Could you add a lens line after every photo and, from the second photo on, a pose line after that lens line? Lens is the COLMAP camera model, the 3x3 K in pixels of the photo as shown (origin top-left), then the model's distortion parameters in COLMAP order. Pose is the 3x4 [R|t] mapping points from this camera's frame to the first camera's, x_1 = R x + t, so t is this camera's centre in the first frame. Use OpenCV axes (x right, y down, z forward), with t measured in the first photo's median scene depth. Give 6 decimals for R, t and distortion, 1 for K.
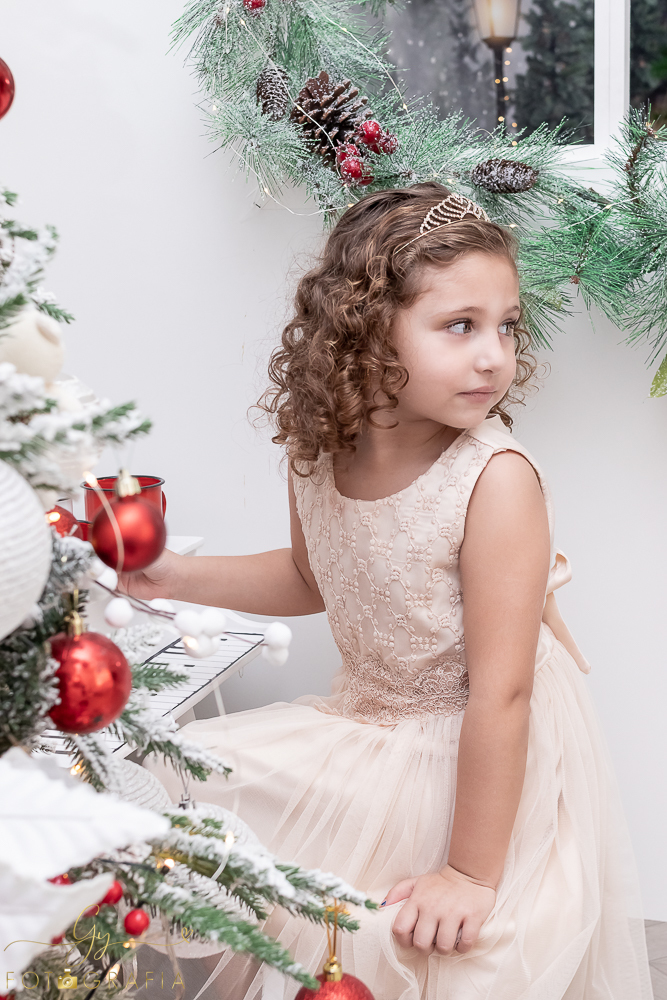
lens RADIAL K [[1646.5, 0, 337.6], [0, 1646.5, 471.2], [0, 0, 1]] dist [-0.006172, -0.055835]
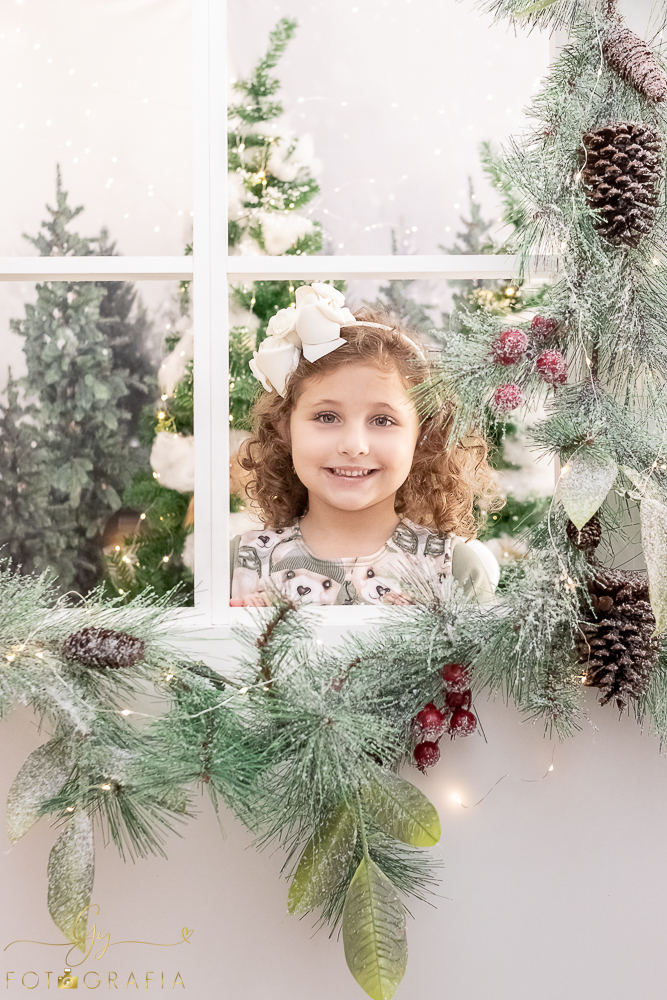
lens RADIAL K [[1577.8, 0, 333.5], [0, 1577.8, 500.0], [0, 0, 1]] dist [-0.009624, -0.000411]
pose [[0.930553, 0.030238, 0.364907, -0.083431], [0.051033, 0.976147, -0.211028, -0.076264], [-0.362583, 0.214995, 0.906813, 0.209869]]
